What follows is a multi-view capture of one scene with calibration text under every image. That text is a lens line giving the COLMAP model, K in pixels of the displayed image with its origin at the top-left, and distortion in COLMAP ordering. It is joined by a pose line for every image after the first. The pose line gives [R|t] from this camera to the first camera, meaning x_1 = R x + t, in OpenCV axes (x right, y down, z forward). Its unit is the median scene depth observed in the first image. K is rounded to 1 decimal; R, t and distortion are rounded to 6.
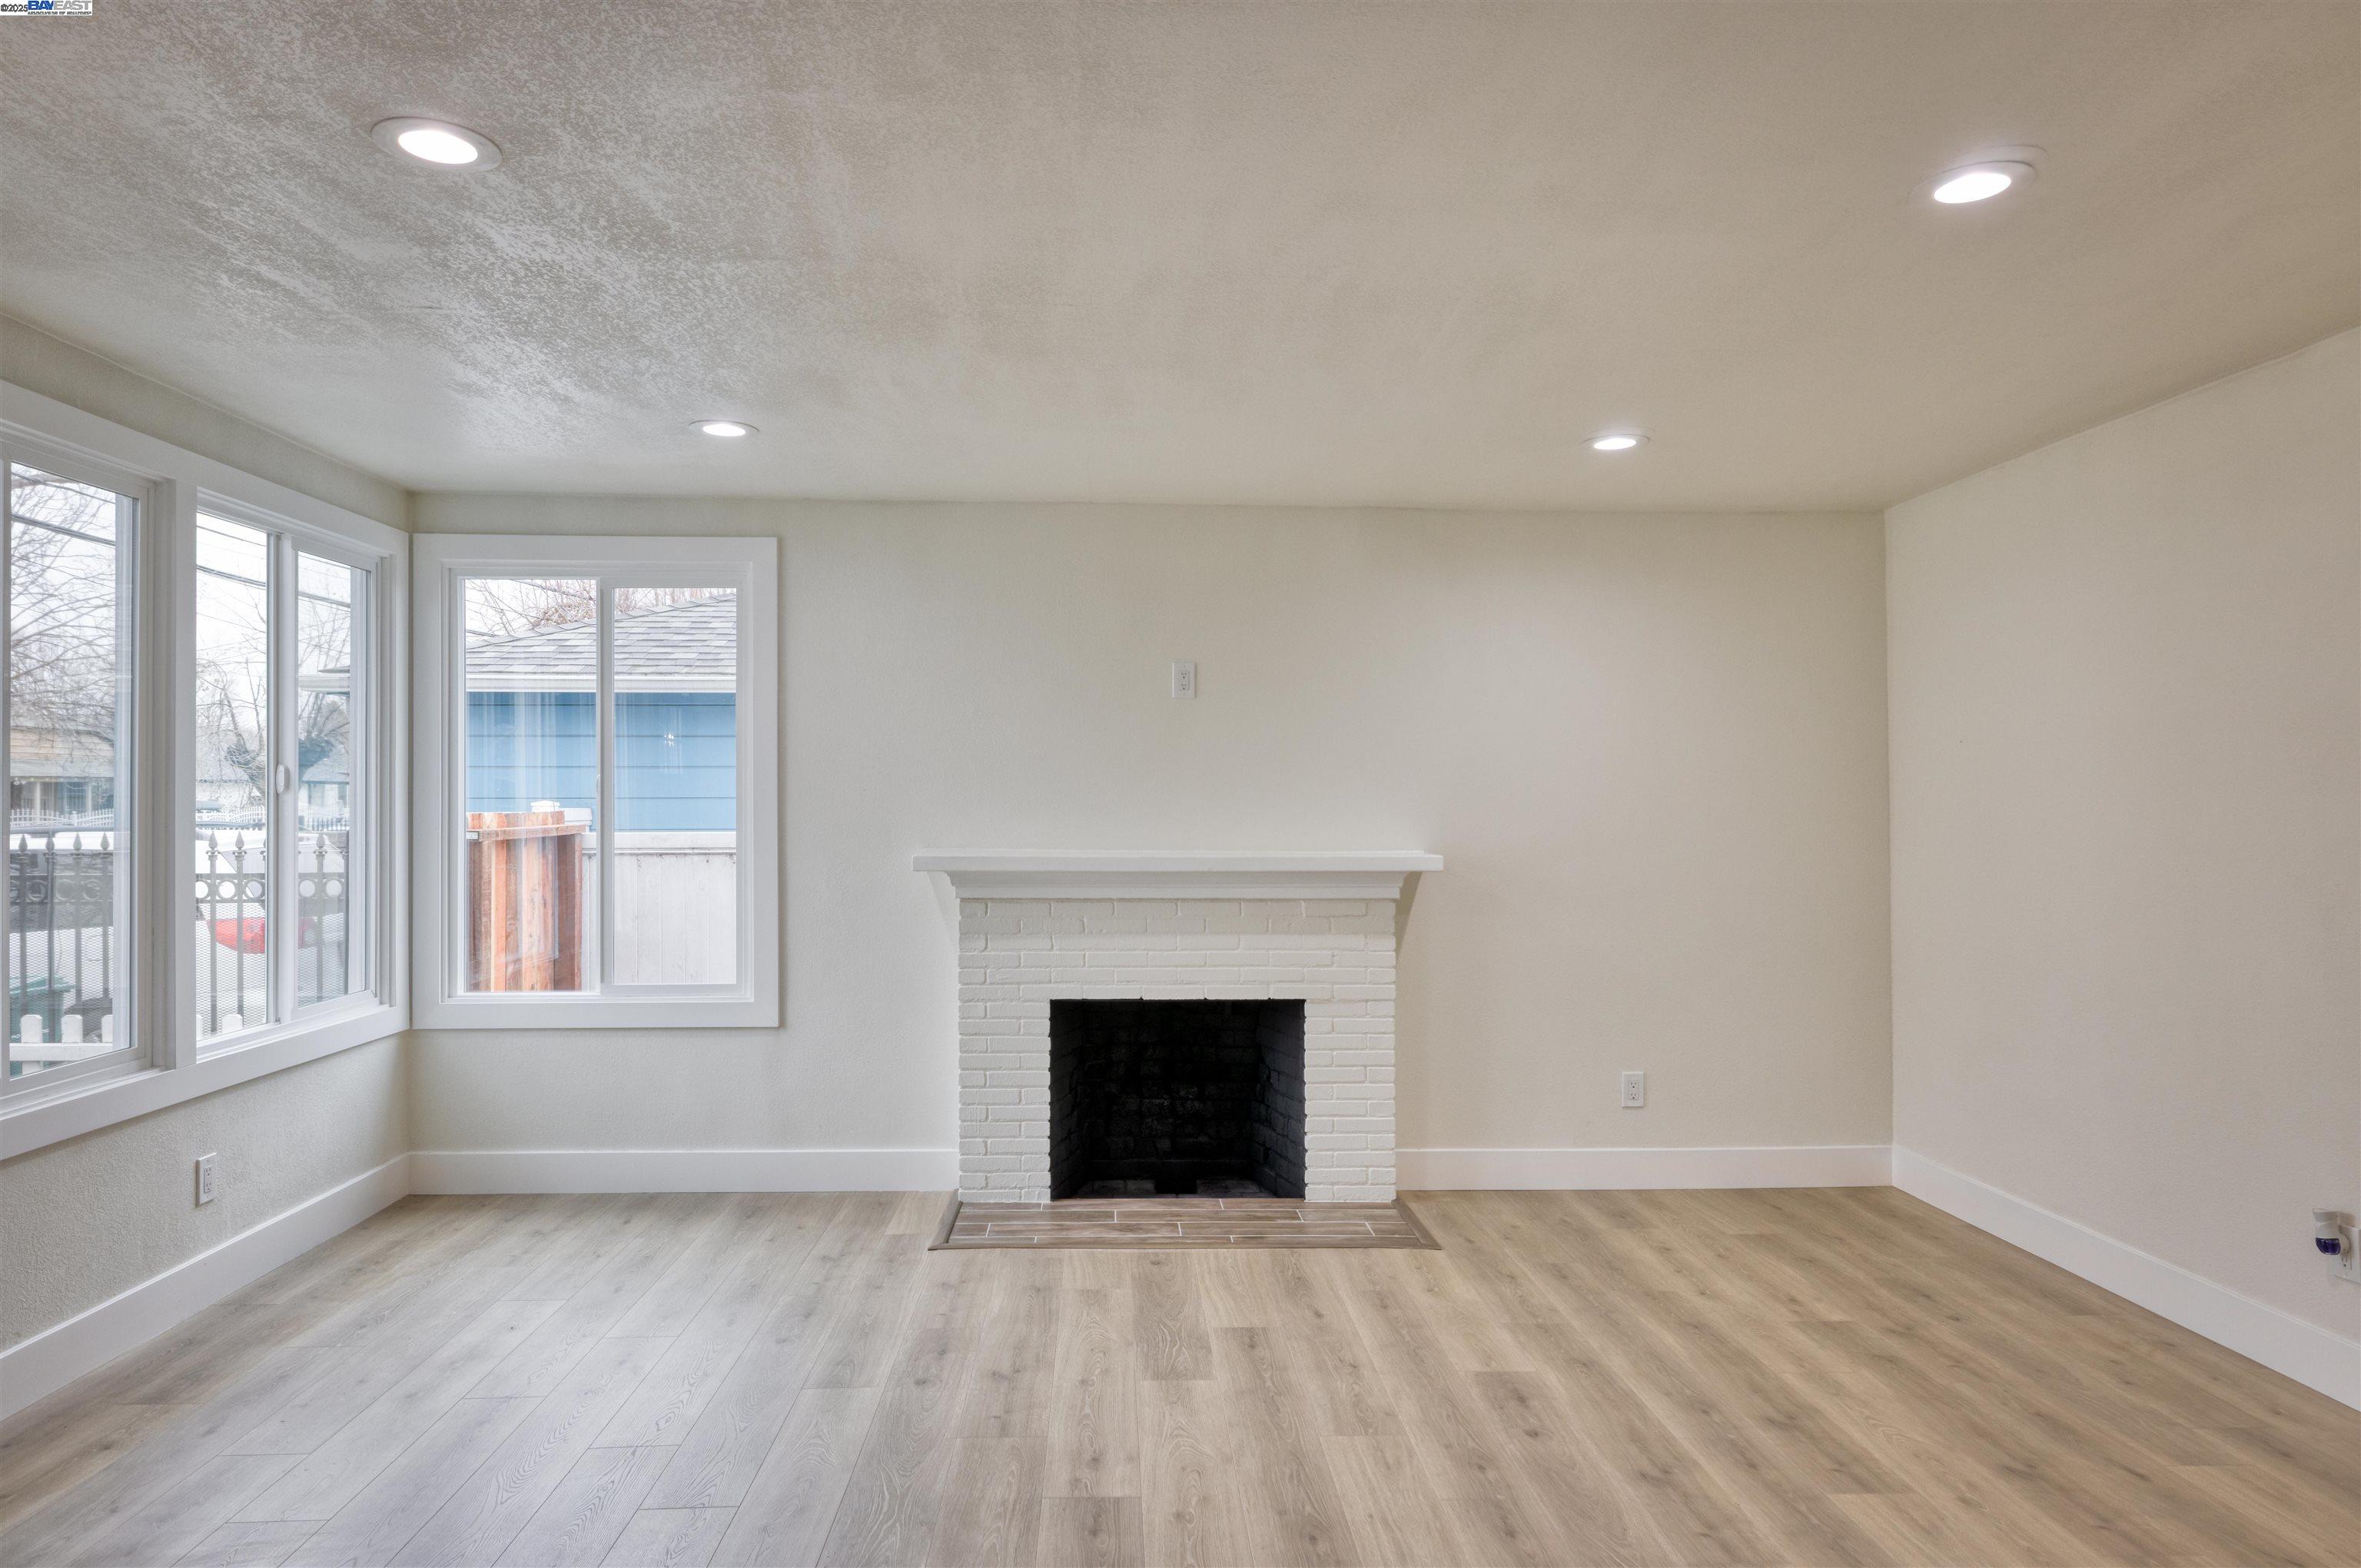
lens RADIAL K [[1414.3, 0, 1188.3], [0, 1414.3, 790.6], [0, 0, 1]] dist [-0.008125, 0.003942]
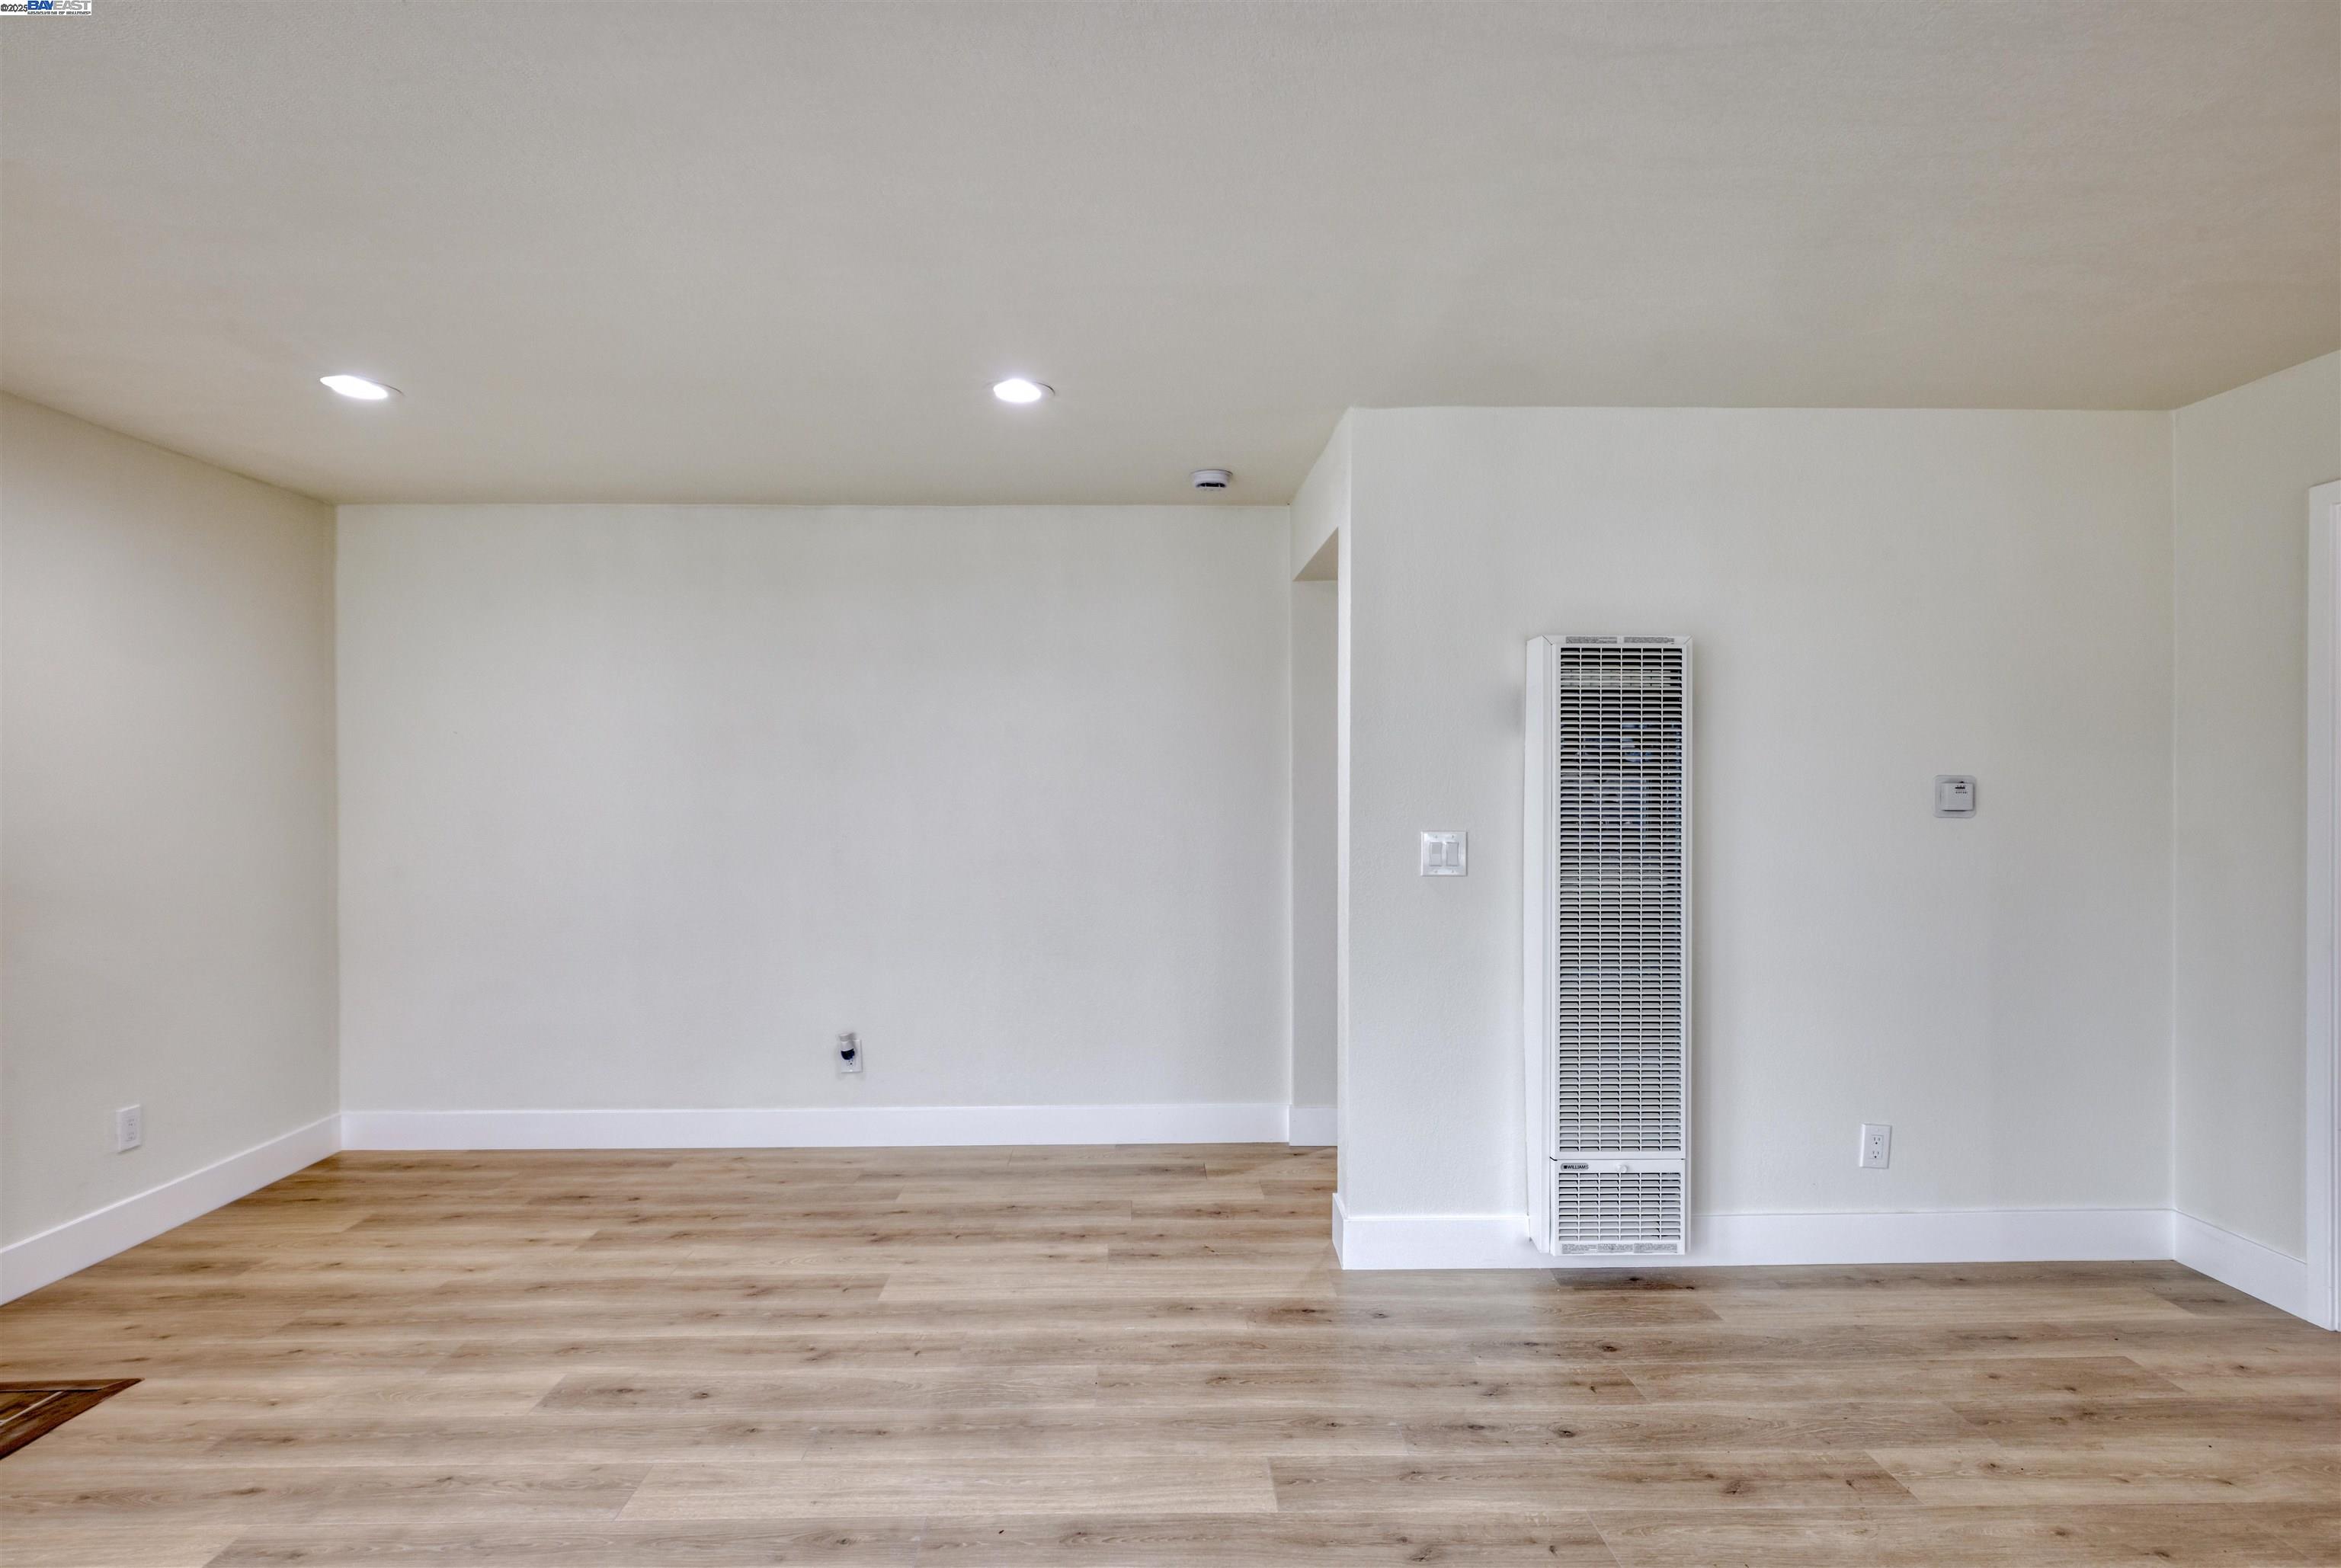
lens RADIAL K [[1176.0, 0, 1128.8], [0, 1176.0, 798.4], [0, 0, 1]] dist [-0.009589, 0.000673]
pose [[0.049292, -0.007987, 0.998752, -0.476764], [-0.011191, 0.999901, 0.008548, 0.004907], [-0.998722, -0.011598, 0.049198, 0.519981]]
